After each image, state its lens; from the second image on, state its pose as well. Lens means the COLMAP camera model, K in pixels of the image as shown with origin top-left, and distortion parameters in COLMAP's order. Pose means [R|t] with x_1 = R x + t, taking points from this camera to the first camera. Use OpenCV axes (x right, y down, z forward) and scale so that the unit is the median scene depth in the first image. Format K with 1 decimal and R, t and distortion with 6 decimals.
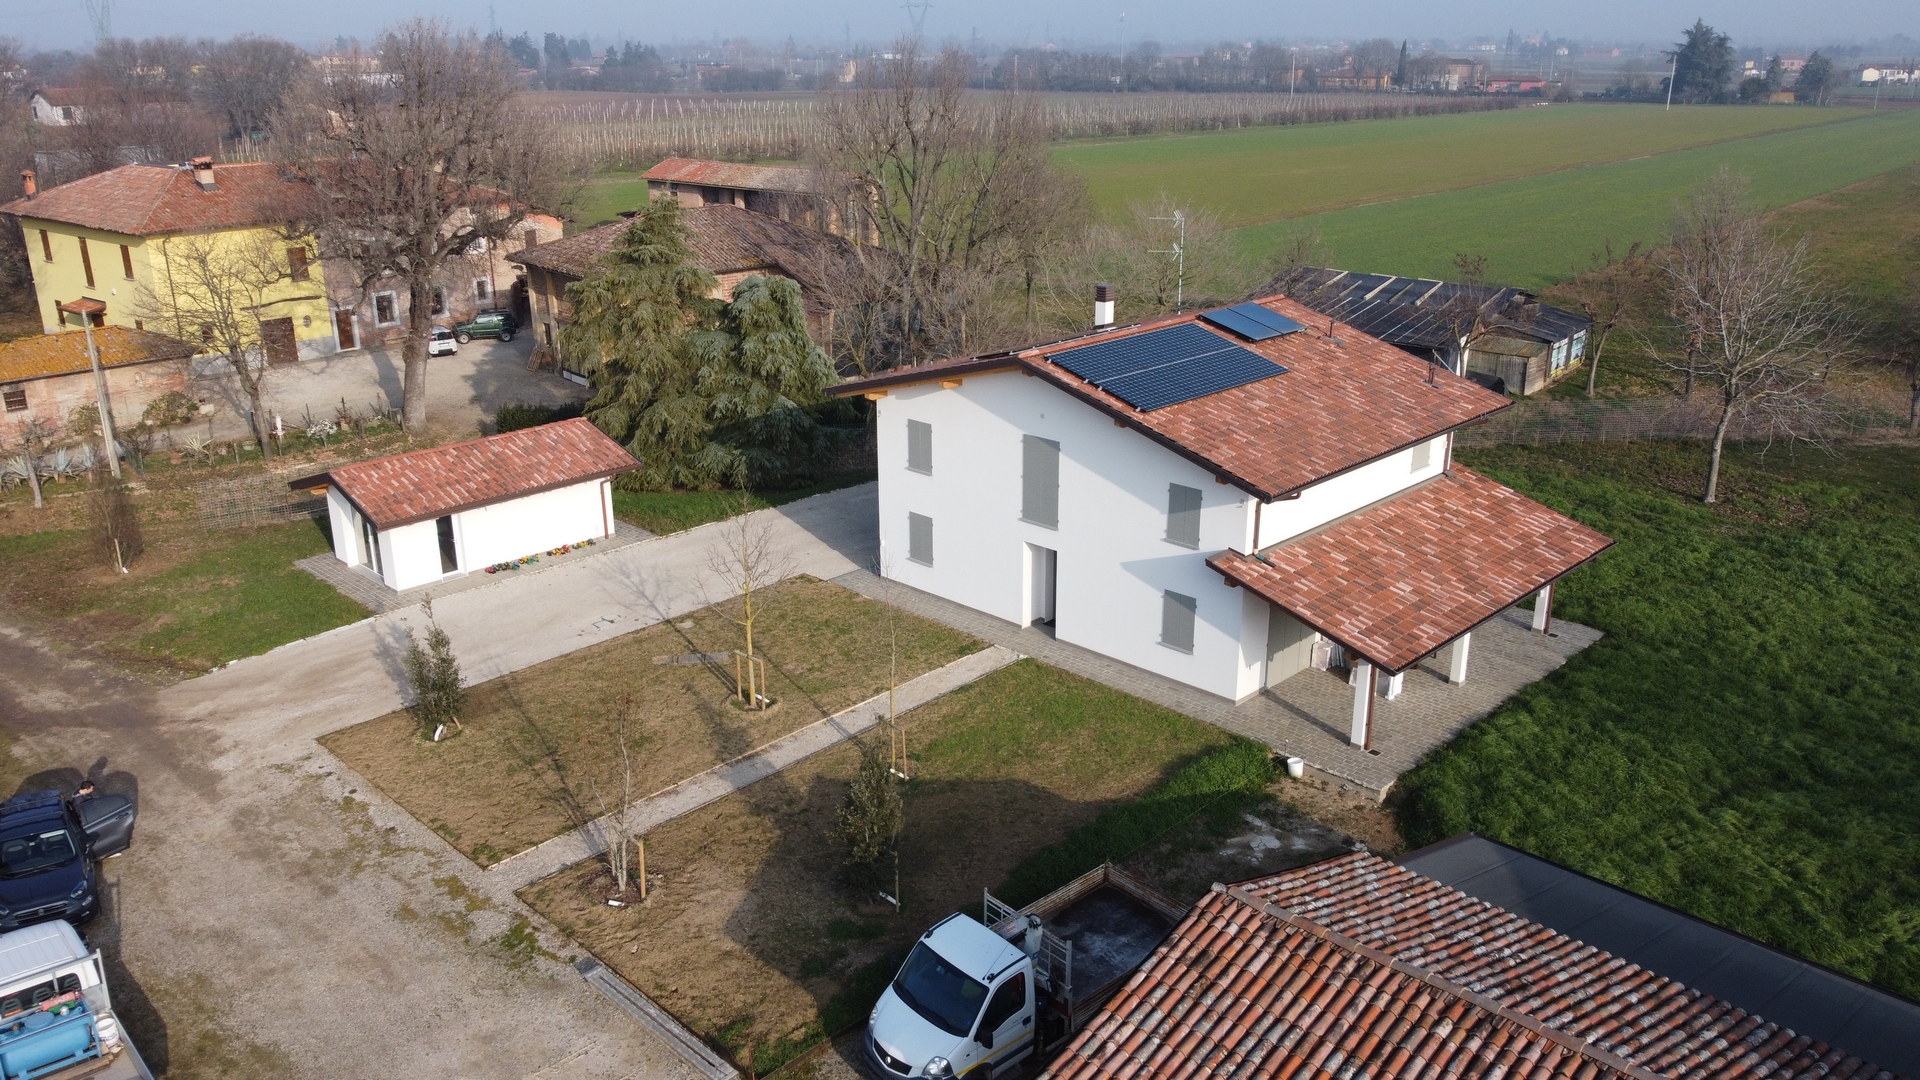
lens RADIAL K [[1465.2, 0, 951.3], [0, 1465.2, 544.3], [0, 0, 1]] dist [-0.004797, 0.002477]
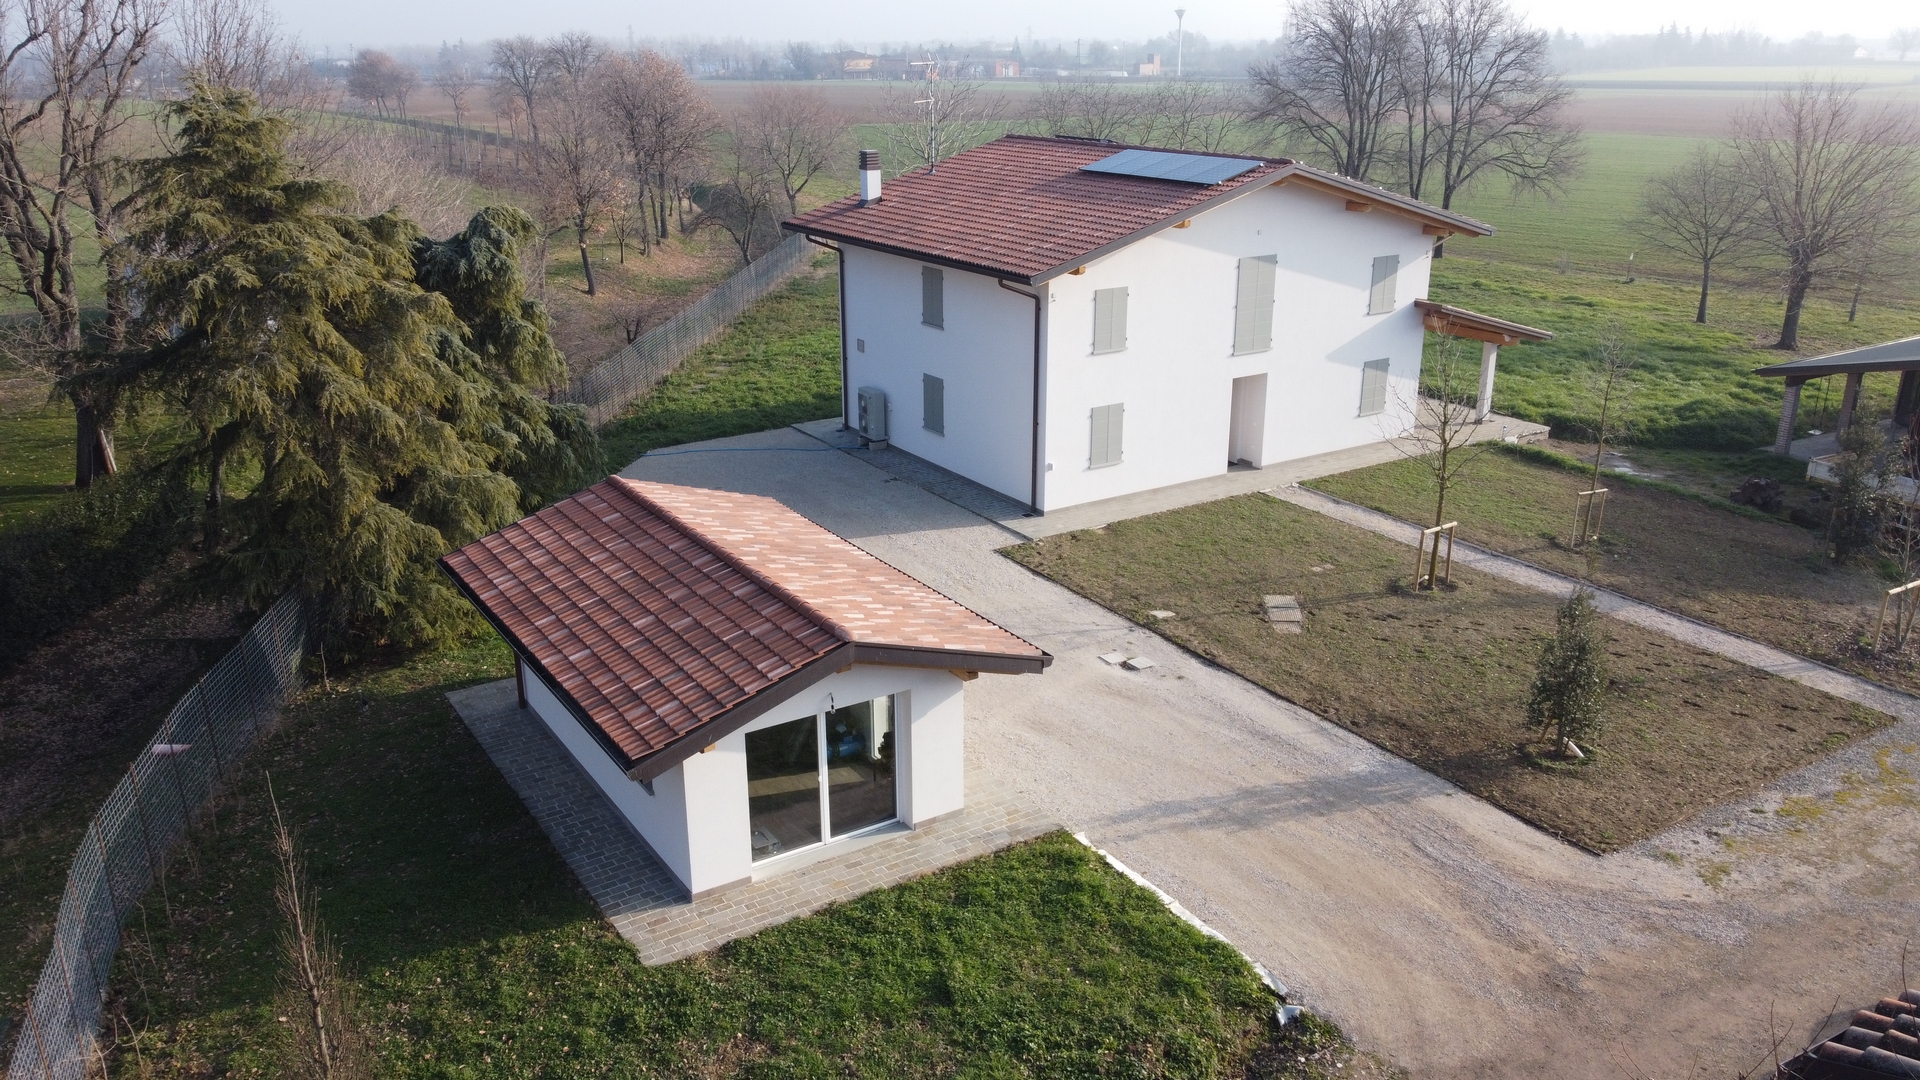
lens RADIAL K [[1465.2, 0, 951.3], [0, 1465.2, 544.3], [0, 0, 1]] dist [-0.004797, 0.002477]
pose [[0.223486, -0.315735, 0.922153, -0.832091], [0.324584, 0.916191, 0.235030, -0.172307], [-0.919075, 0.246790, 0.307238, 0.856284]]
